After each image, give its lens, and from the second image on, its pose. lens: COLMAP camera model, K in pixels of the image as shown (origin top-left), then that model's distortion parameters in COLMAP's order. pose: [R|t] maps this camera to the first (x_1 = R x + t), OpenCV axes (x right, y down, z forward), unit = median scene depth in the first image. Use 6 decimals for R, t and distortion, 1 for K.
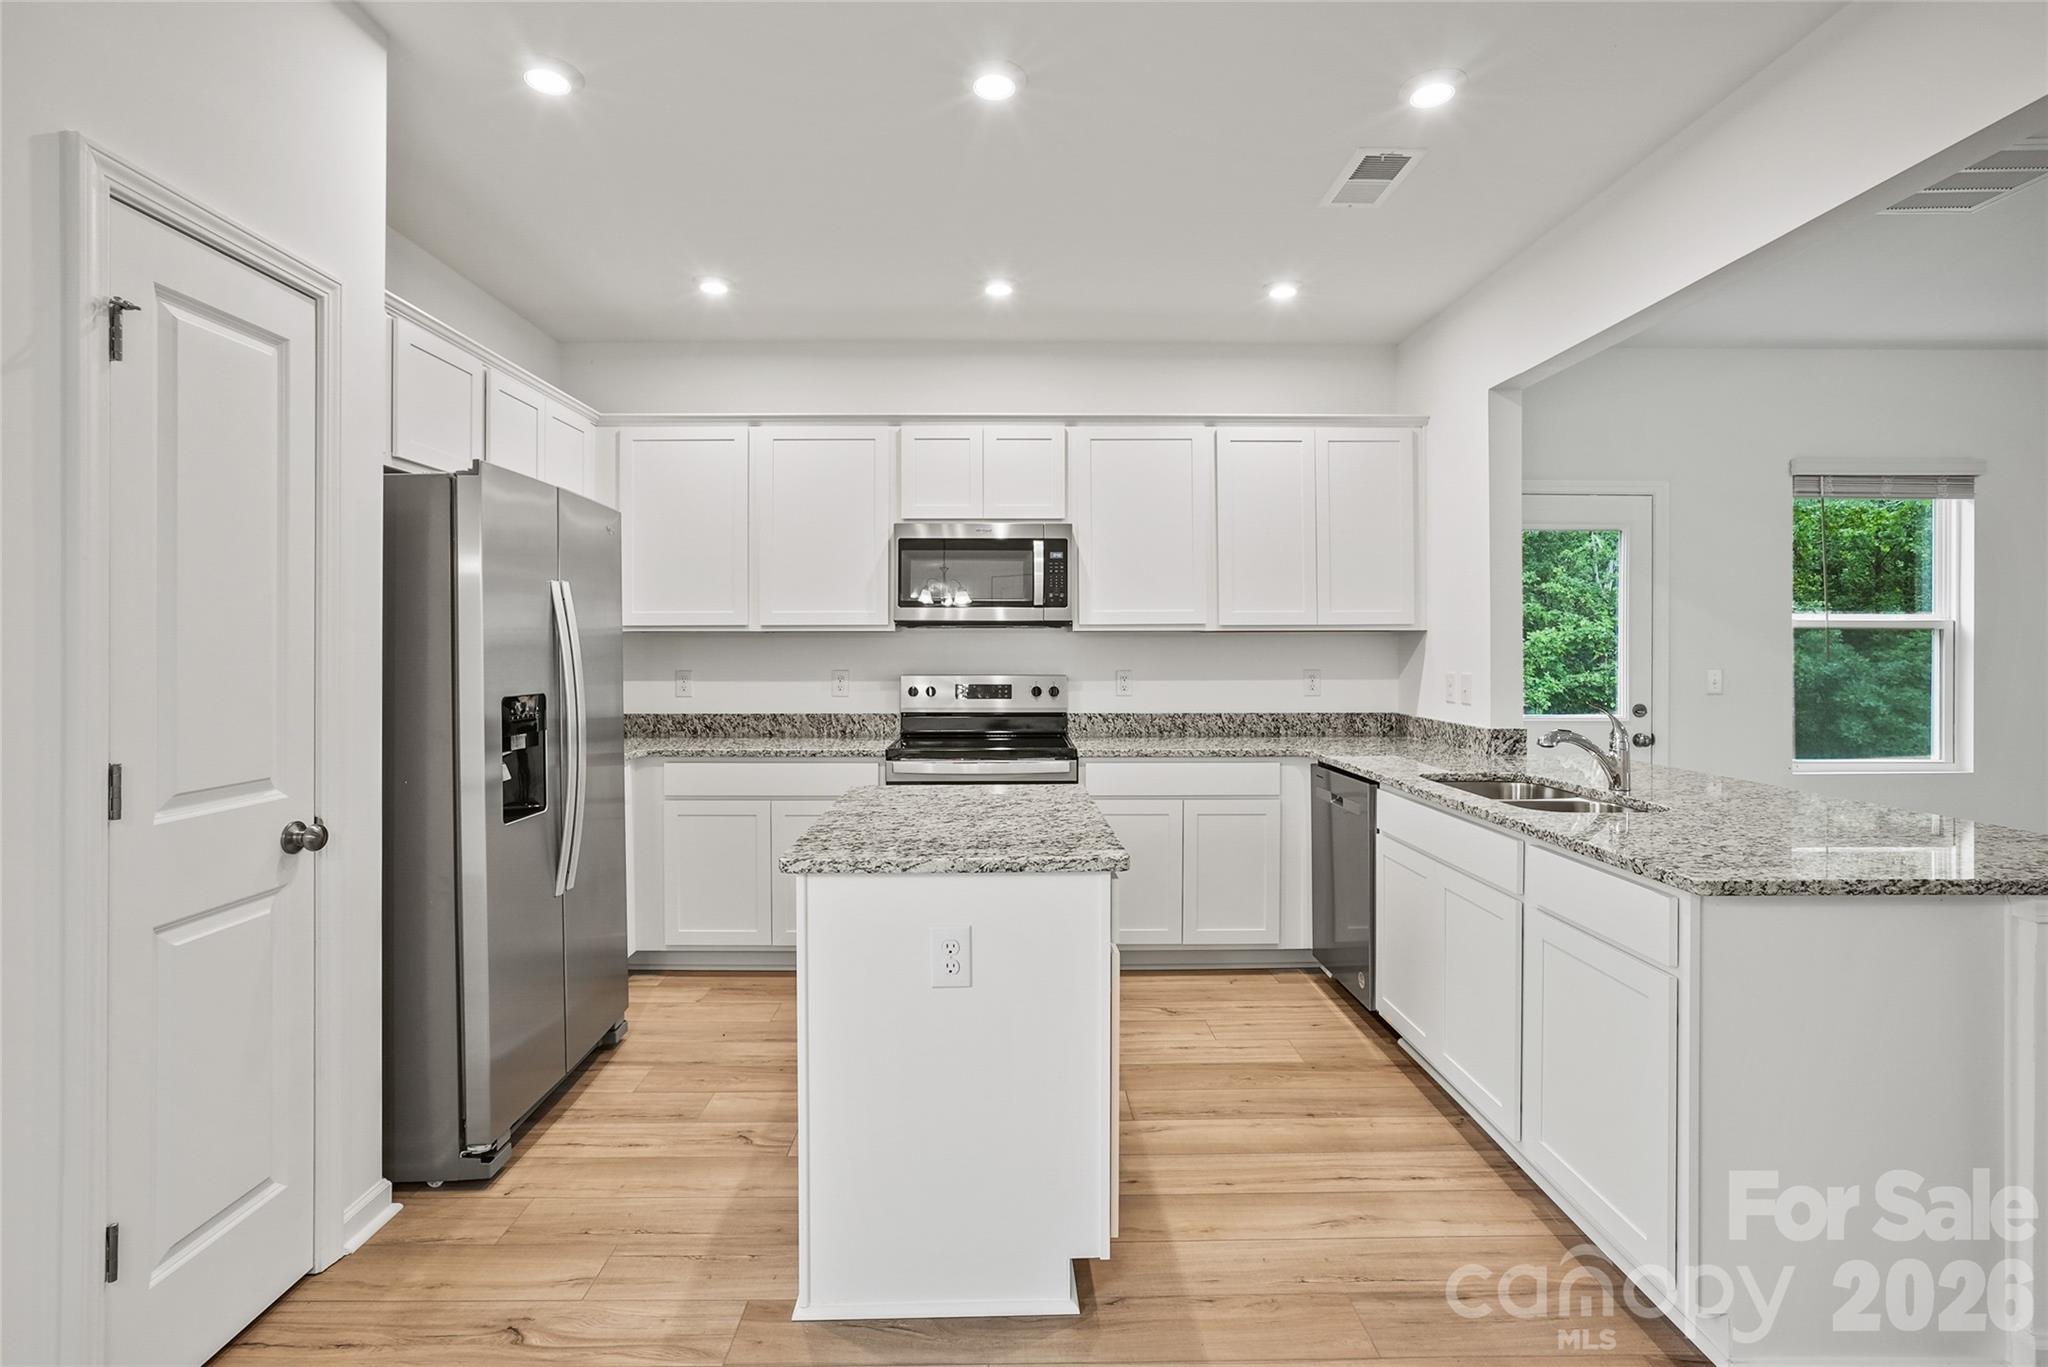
lens RADIAL K [[959.6, 0, 1017.0], [0, 959.6, 645.3], [0, 0, 1]] dist [-0.047513, 0.028082]
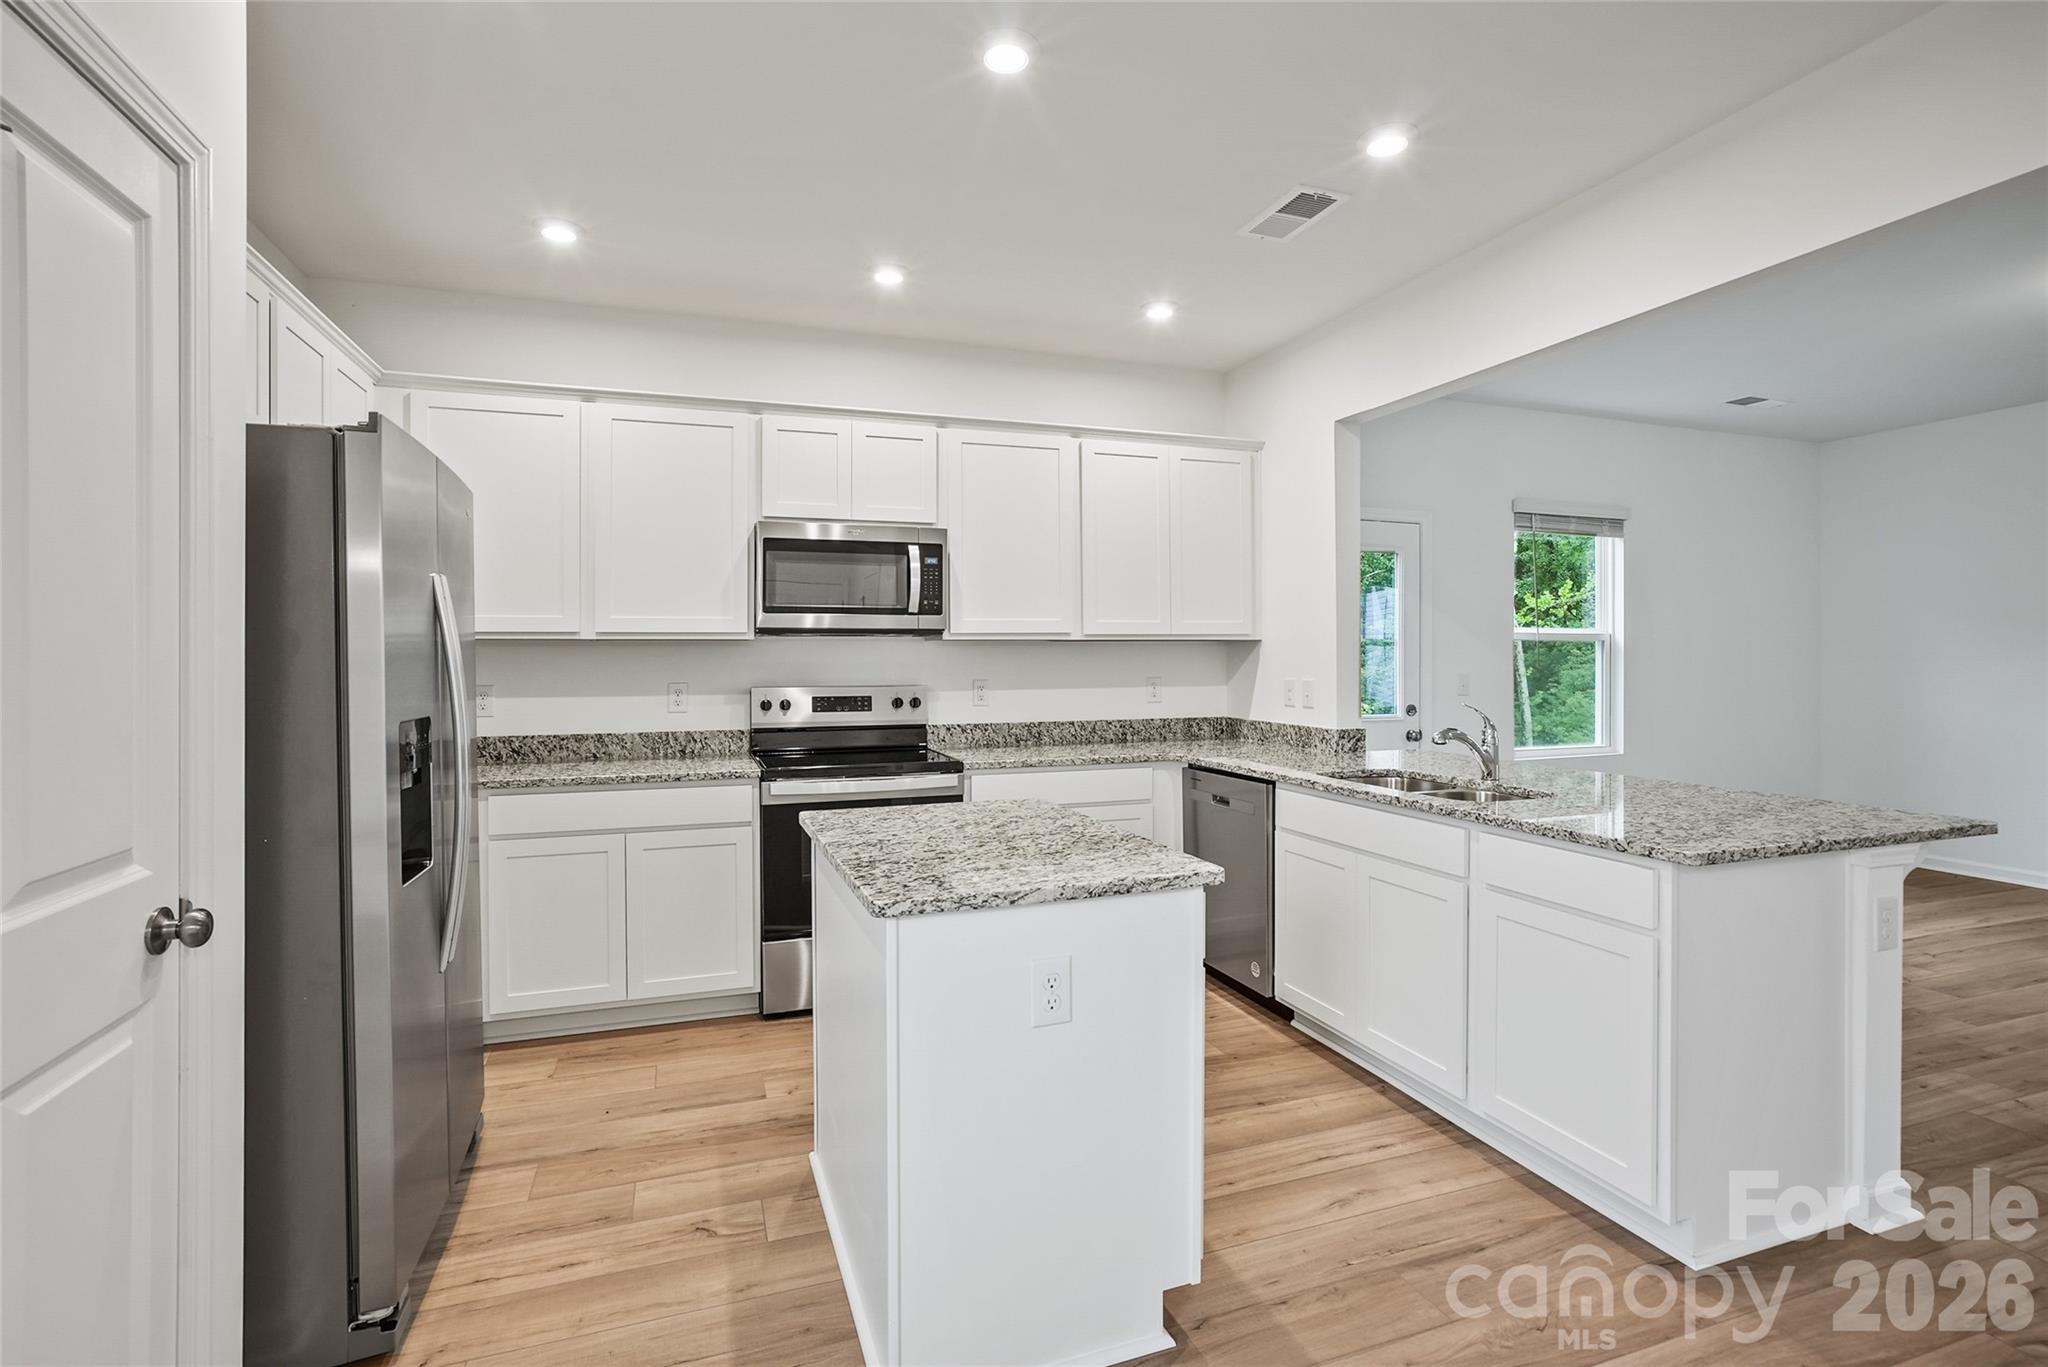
lens RADIAL K [[953.9, 0, 1016.2], [0, 953.9, 655.1], [0, 0, 1]] dist [-0.045511, 0.026409]
pose [[0.947902, -0.002017, 0.318554, -0.181379], [0.001917, 0.999998, 0.000629, 0.000106], [-0.318555, 0.000014, 0.947904, 0.065562]]
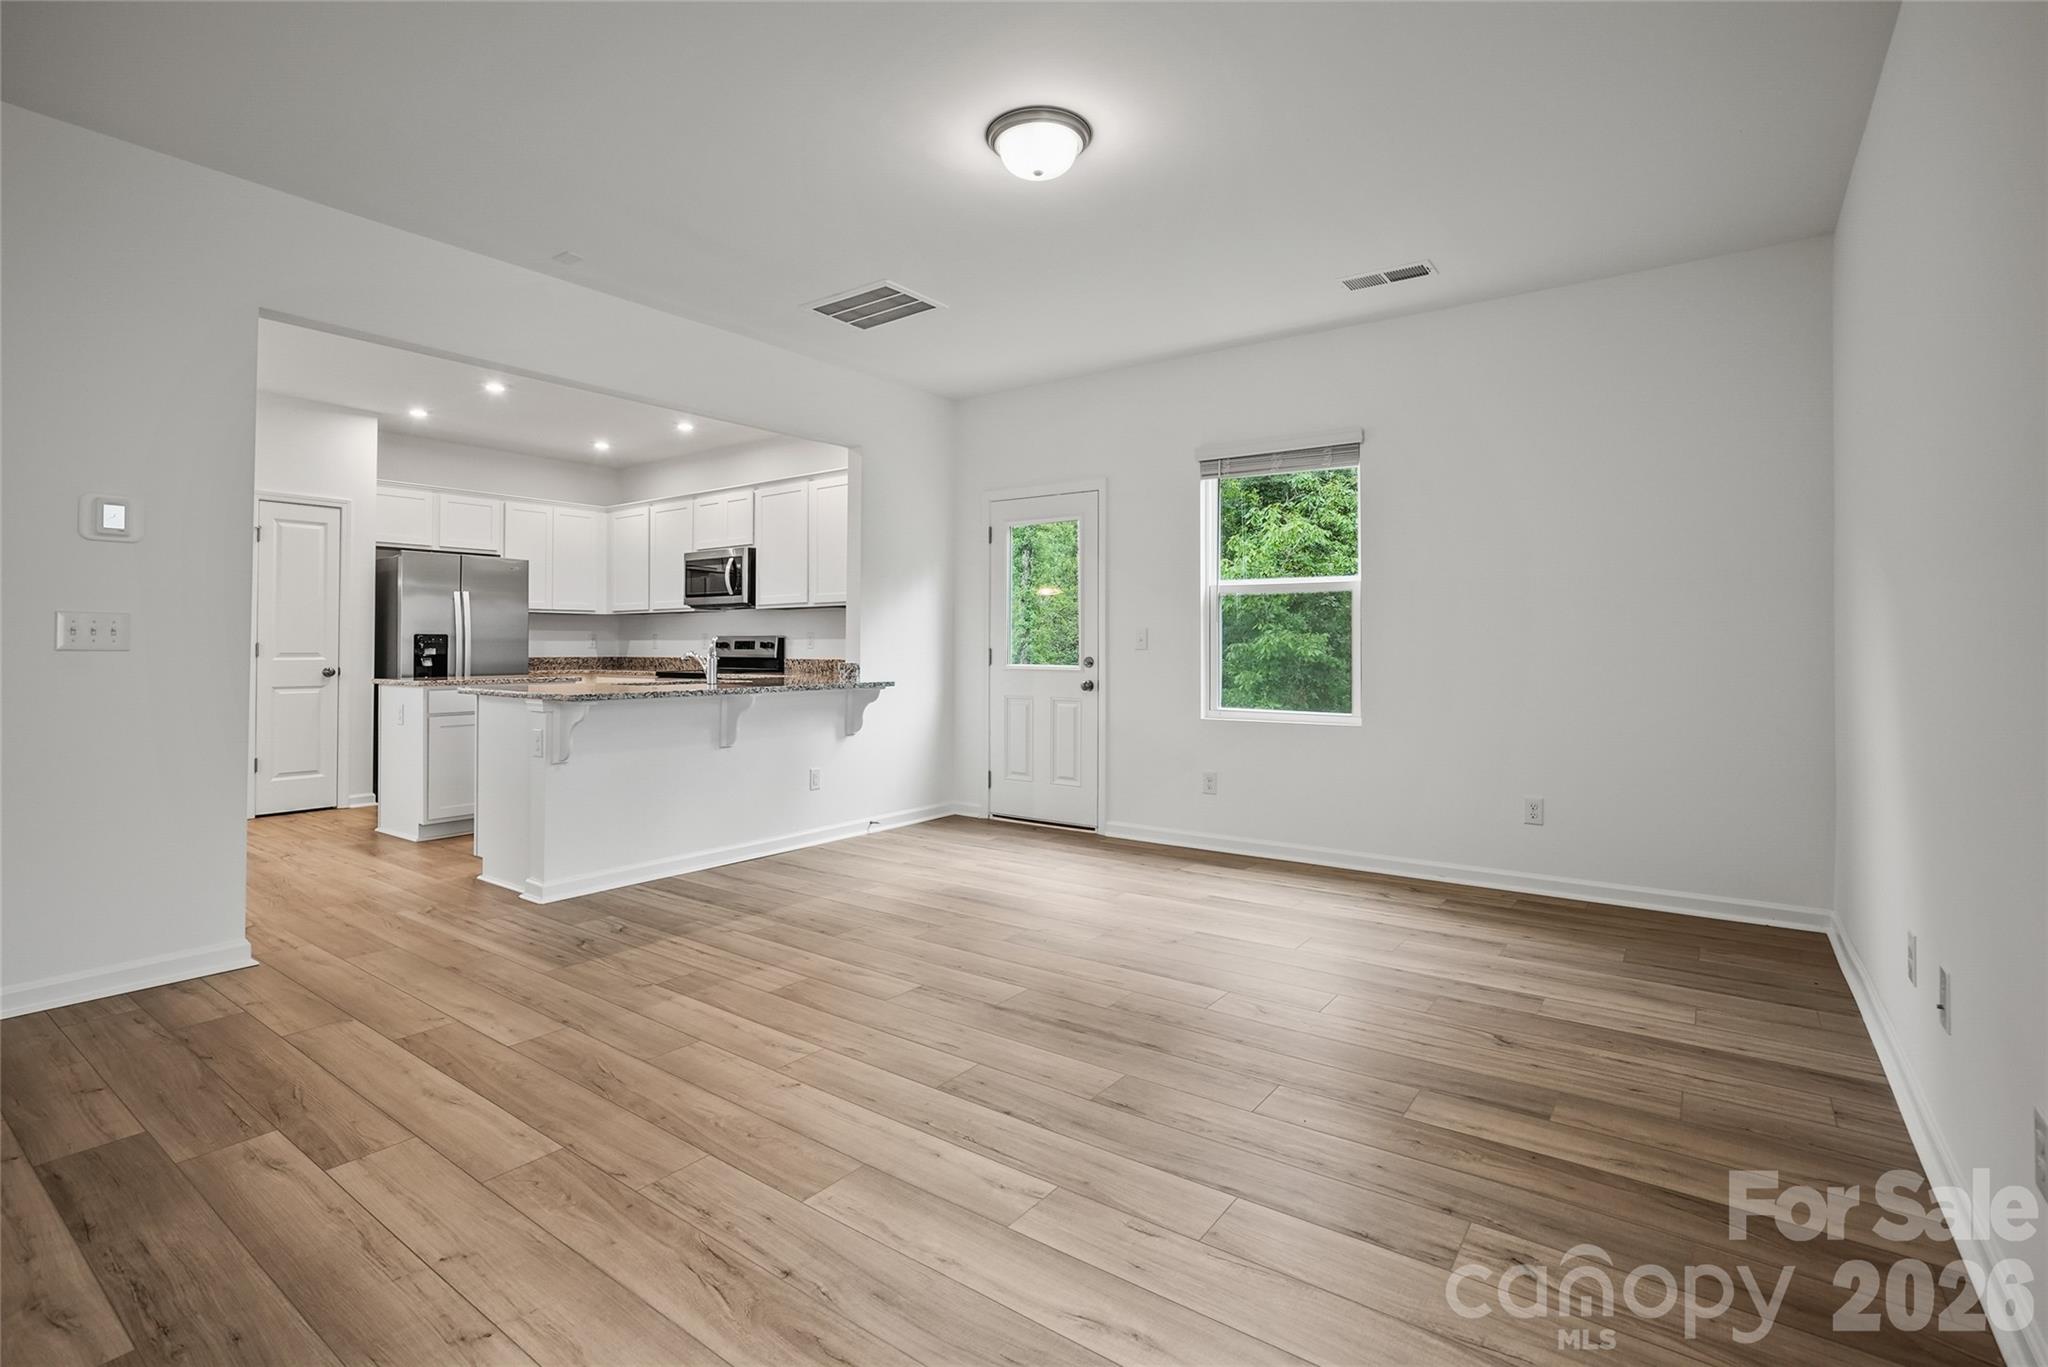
lens RADIAL K [[959.6, 0, 1017.0], [0, 959.6, 645.3], [0, 0, 1]] dist [-0.047513, 0.028082]
pose [[0.794092, 0.000914, -0.607797, 1.494671], [-0.000768, 1.000000, 0.000500, 0.050023], [0.607797, 0.000070, 0.794092, -0.077328]]
